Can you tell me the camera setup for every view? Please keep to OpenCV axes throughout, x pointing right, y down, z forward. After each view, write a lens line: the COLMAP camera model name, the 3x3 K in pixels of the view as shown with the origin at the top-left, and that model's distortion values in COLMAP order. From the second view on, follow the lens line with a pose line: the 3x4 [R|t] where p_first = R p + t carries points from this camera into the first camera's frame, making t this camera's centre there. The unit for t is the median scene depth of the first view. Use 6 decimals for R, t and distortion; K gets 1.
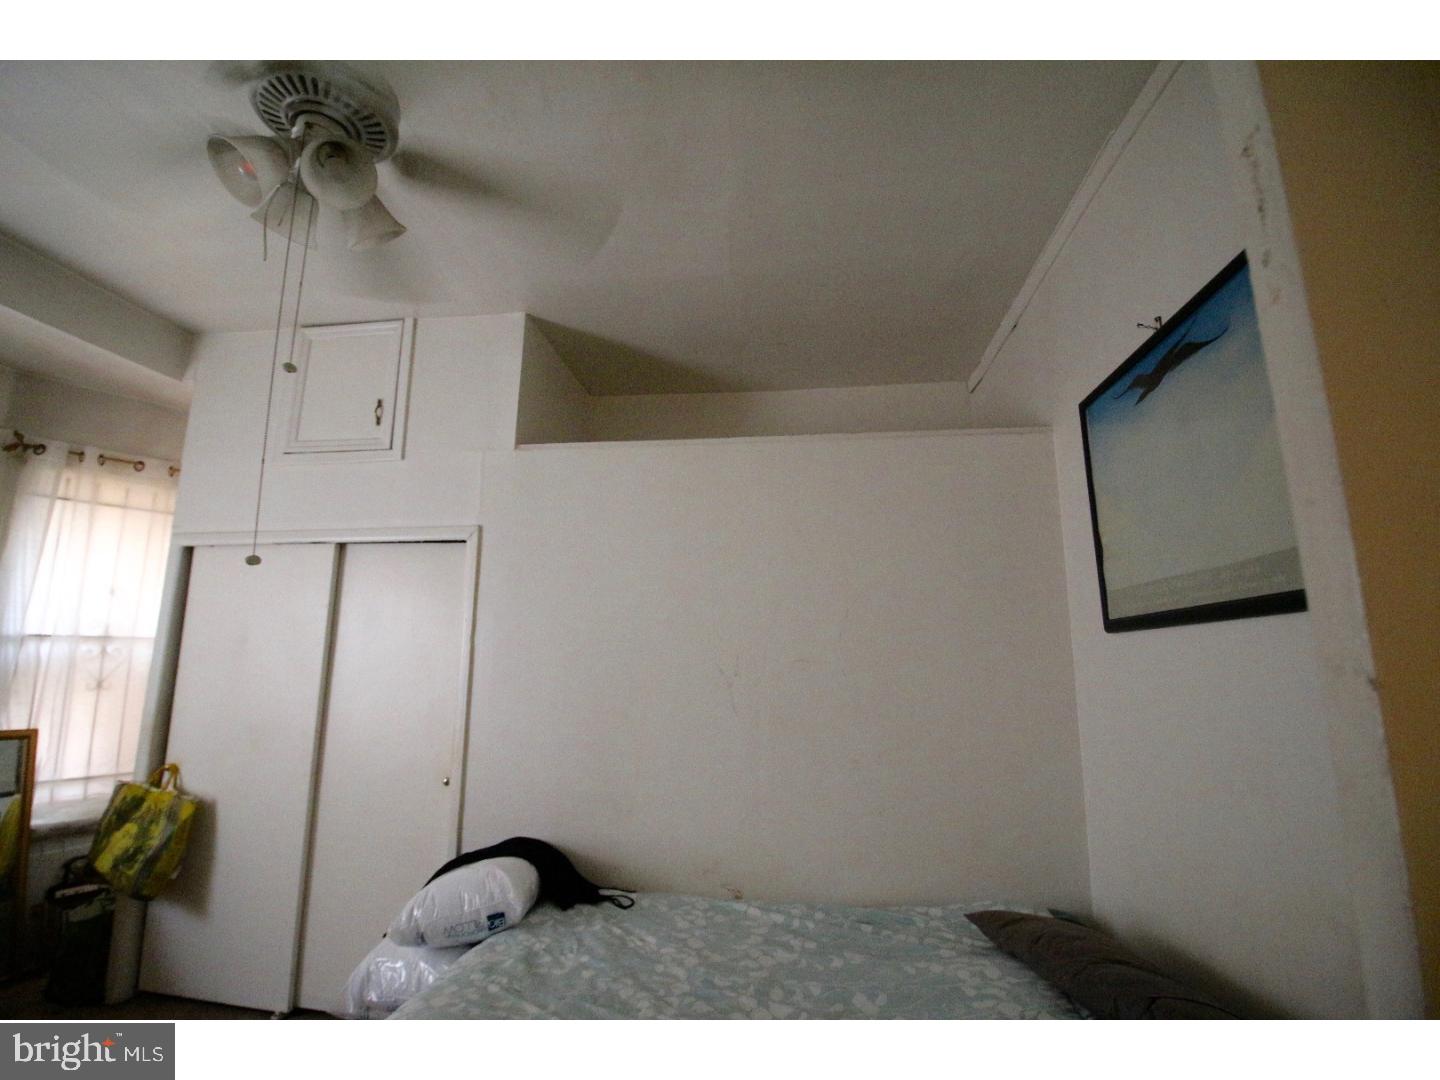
lens RADIAL K [[668.7, 0, 701.3], [0, 668.7, 543.5], [0, 0, 1]] dist [0.000867, -0.012810]
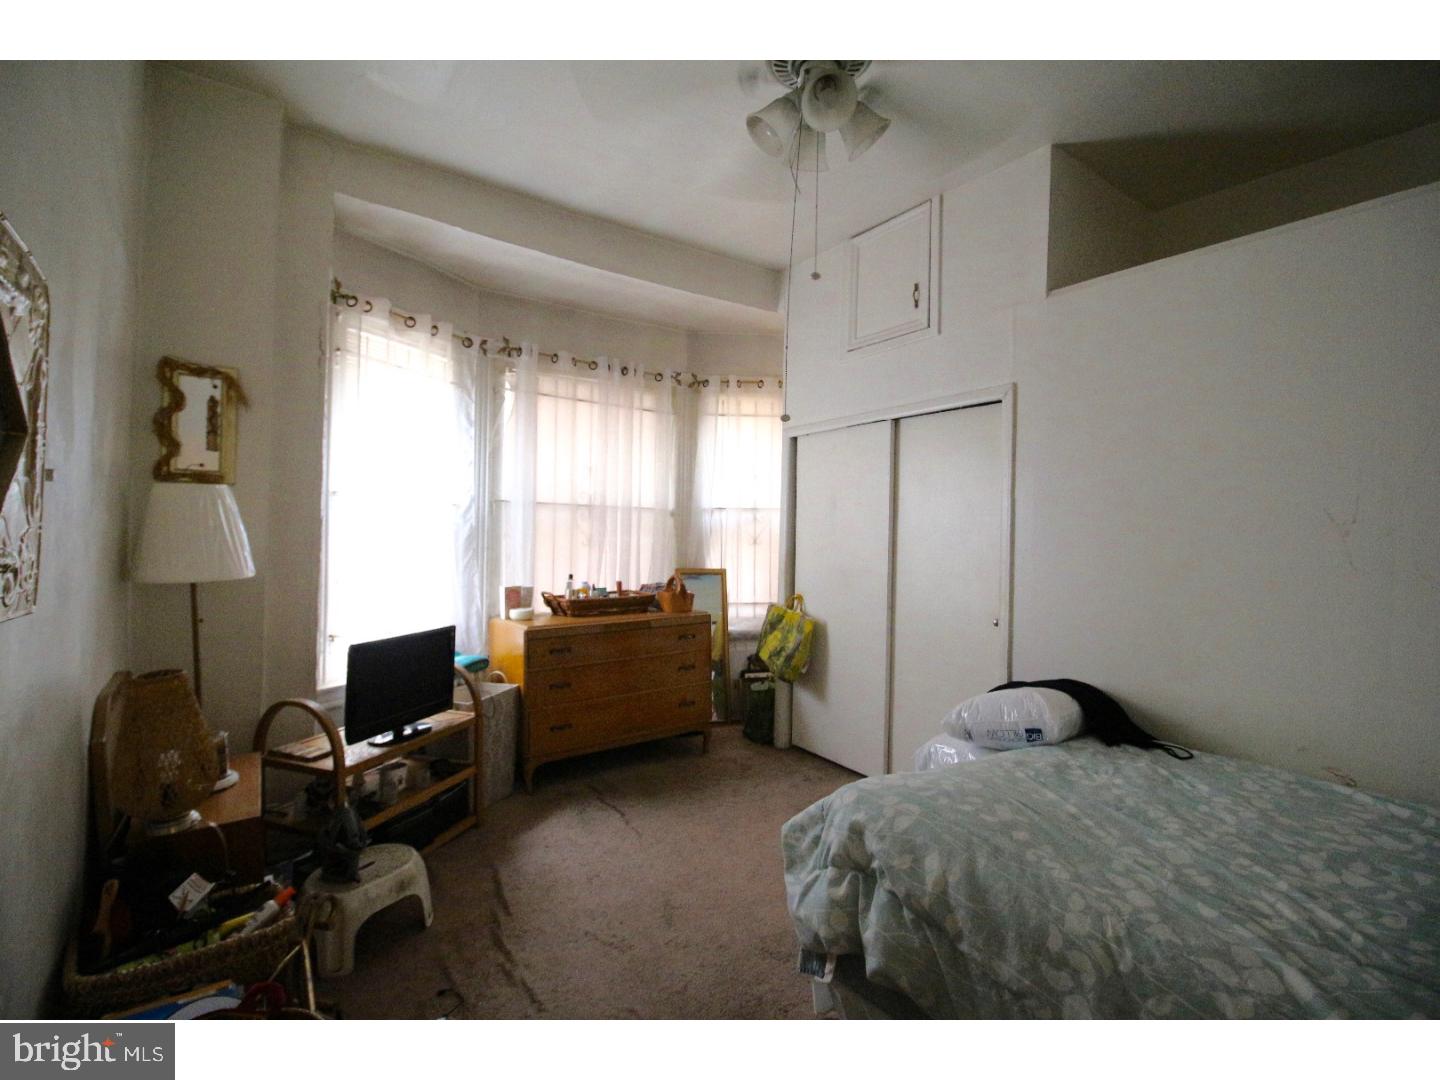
lens RADIAL K [[668.7, 0, 701.3], [0, 668.7, 543.5], [0, 0, 1]] dist [0.000867, -0.012810]
pose [[0.677608, 0.005012, -0.735406, 0.101944], [0.117753, 0.986336, 0.115221, 0.043231], [0.725935, -0.164671, 0.667759, -0.070787]]
